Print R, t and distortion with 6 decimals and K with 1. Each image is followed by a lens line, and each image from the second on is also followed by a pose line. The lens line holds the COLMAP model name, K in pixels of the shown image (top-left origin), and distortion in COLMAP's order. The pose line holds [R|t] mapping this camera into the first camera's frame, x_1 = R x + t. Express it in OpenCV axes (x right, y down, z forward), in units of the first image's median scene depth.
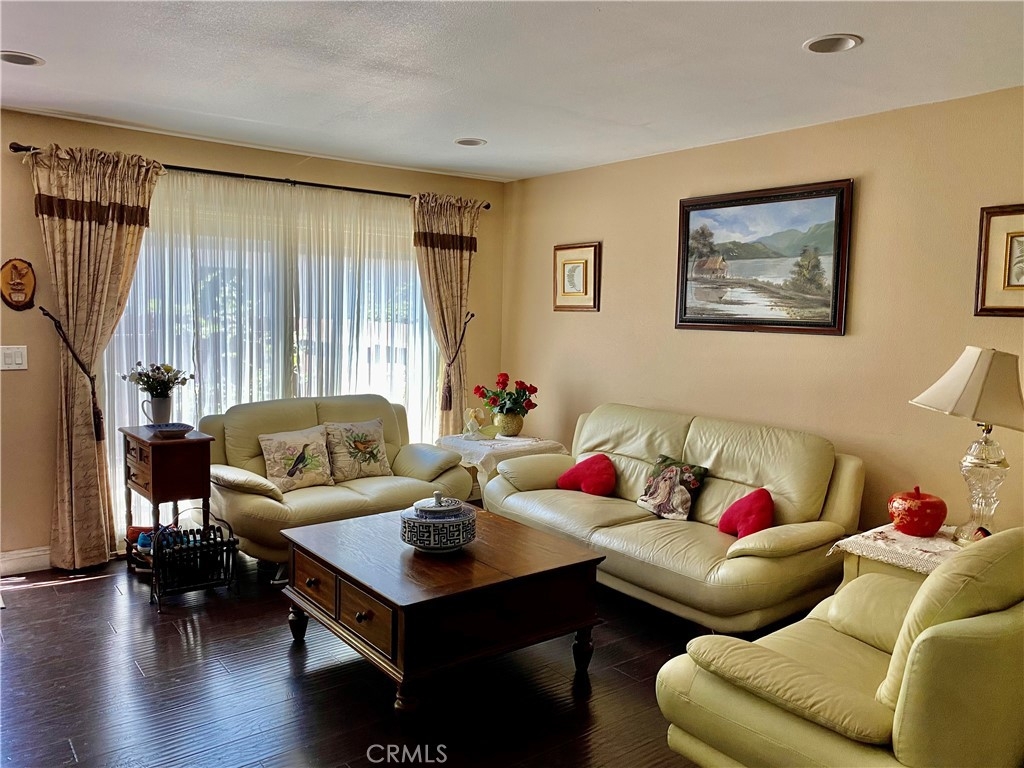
lens RADIAL K [[775.8, 0, 509.1], [0, 775.8, 376.3], [0, 0, 1]] dist [0.039506, -0.019454]
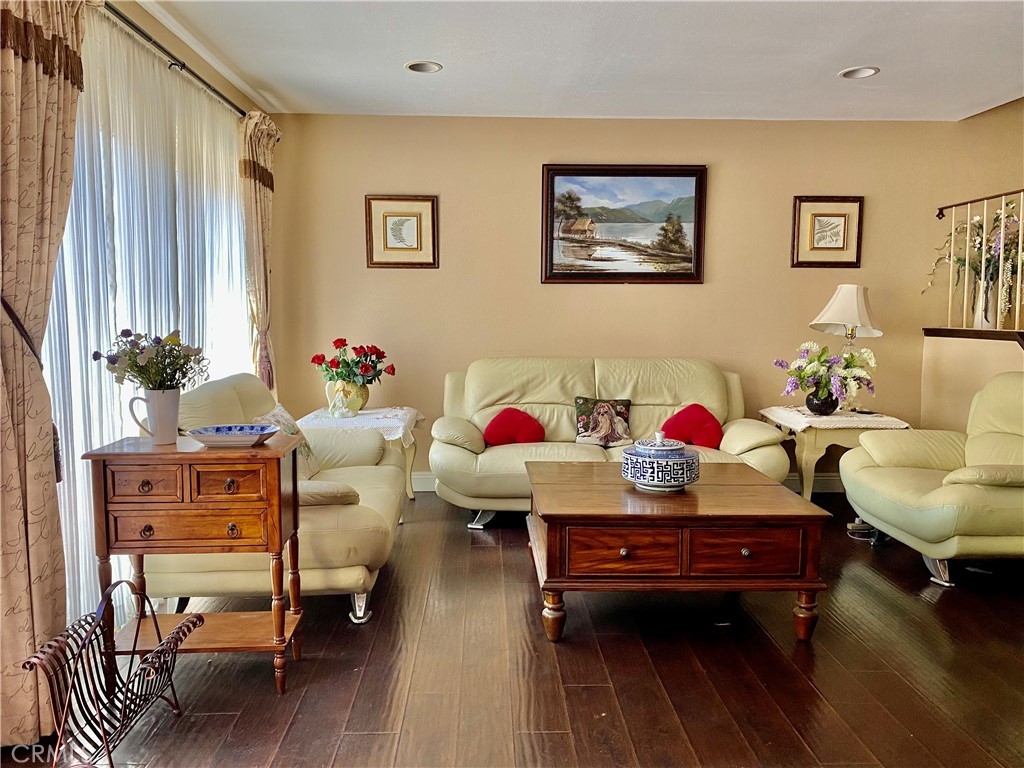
lens RADIAL K [[775.8, 0, 508.8], [0, 775.8, 389.1], [0, 0, 1]] dist [0.039506, -0.019454]
pose [[0.589790, -0.105091, 0.800689, -0.785381], [0.079773, 0.994229, 0.071732, 0.004603], [-0.803607, 0.021567, 0.594770, 0.438367]]
